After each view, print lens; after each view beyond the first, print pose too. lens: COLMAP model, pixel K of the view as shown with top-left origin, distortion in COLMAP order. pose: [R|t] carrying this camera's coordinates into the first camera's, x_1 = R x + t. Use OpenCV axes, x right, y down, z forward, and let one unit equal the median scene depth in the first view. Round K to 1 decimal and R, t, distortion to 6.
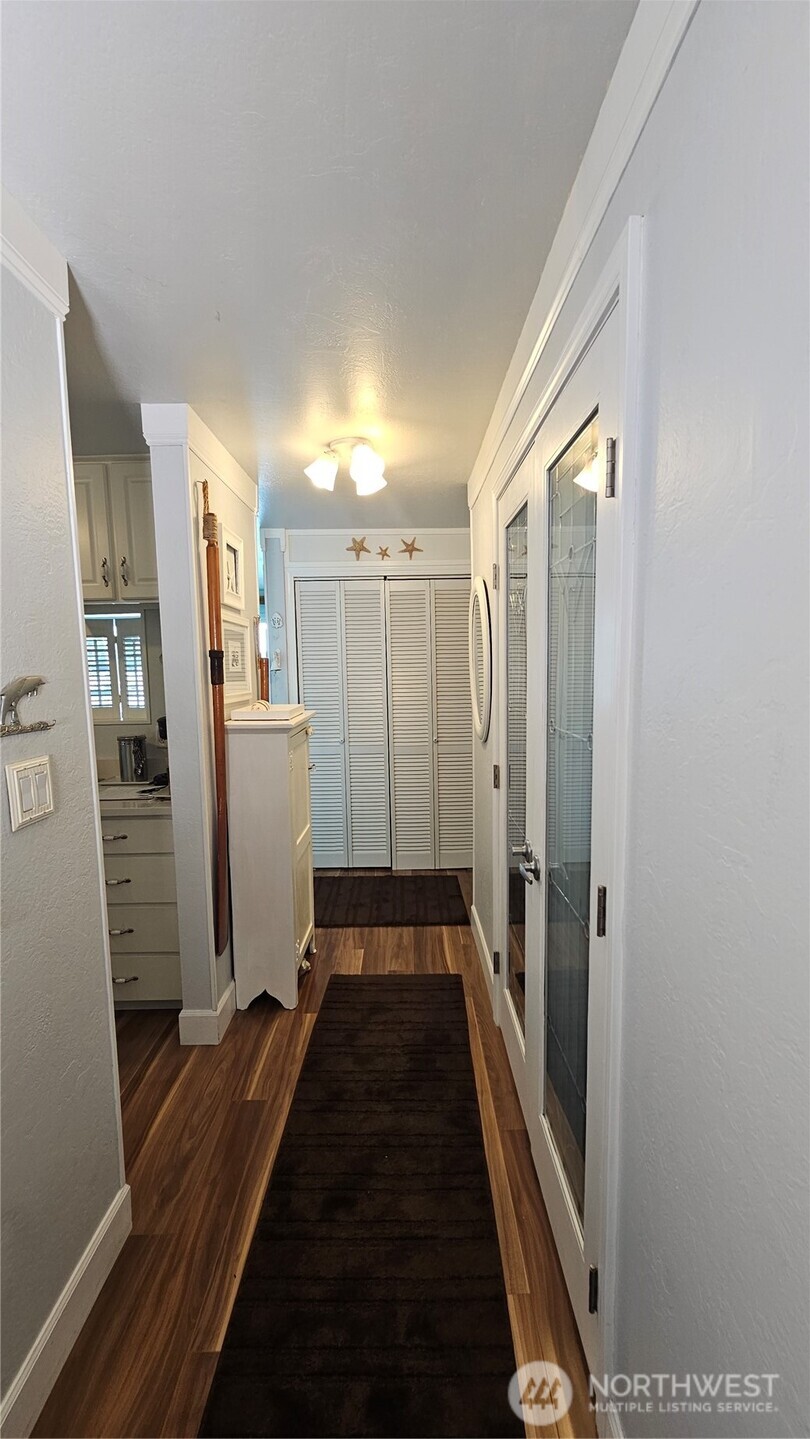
lens RADIAL K [[593.9, 0, 408.7], [0, 593.9, 725.4], [0, 0, 1]] dist [0.000116, -0.000165]
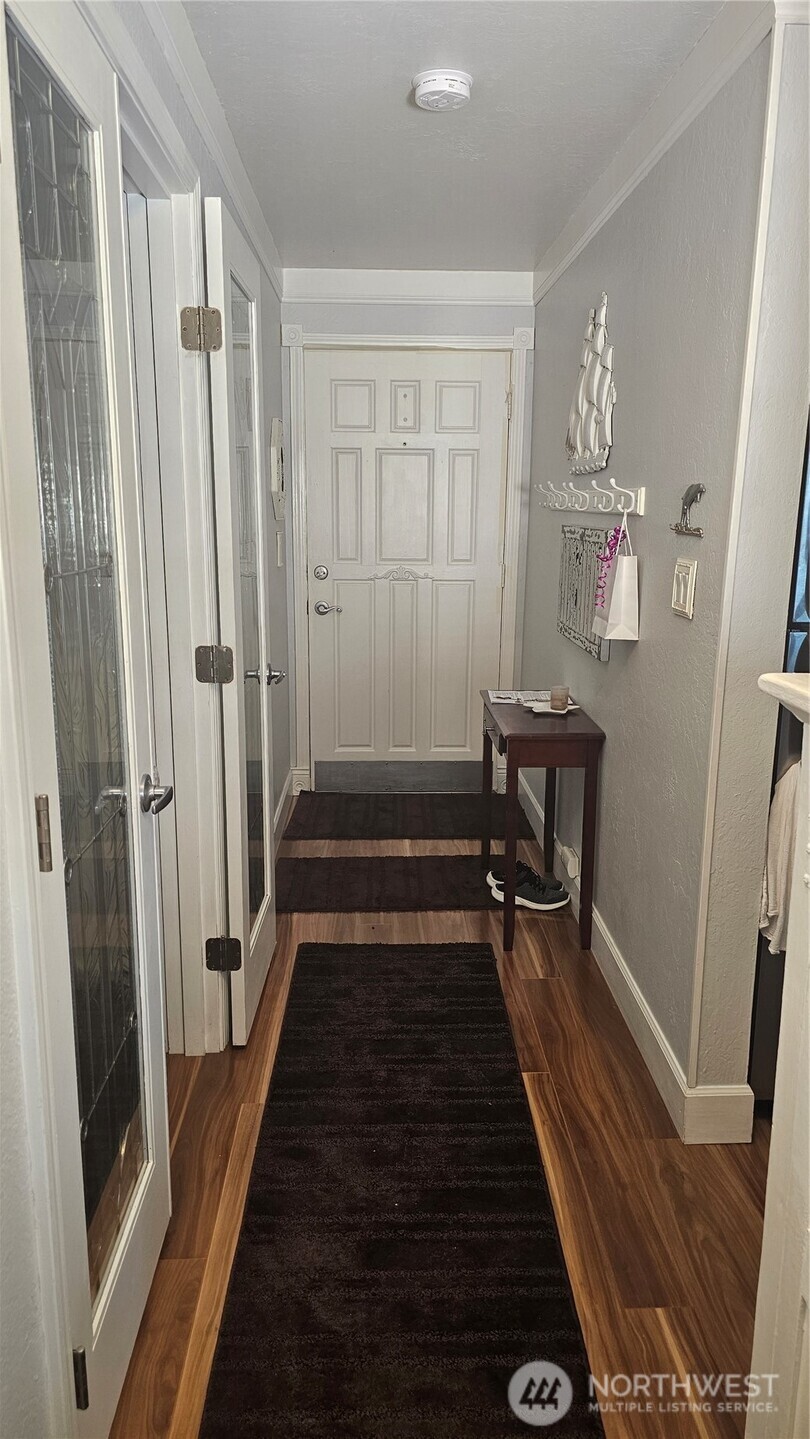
lens RADIAL K [[956.8, 0, 405.0], [0, 956.8, 719.5], [0, 0, 1]] dist [0.034265, -0.028501]
pose [[-0.999663, 0.008412, -0.024571, -0.033752], [0.000324, 0.950049, 0.312099, -0.159327], [0.025969, 0.311986, -0.949732, 1.988017]]
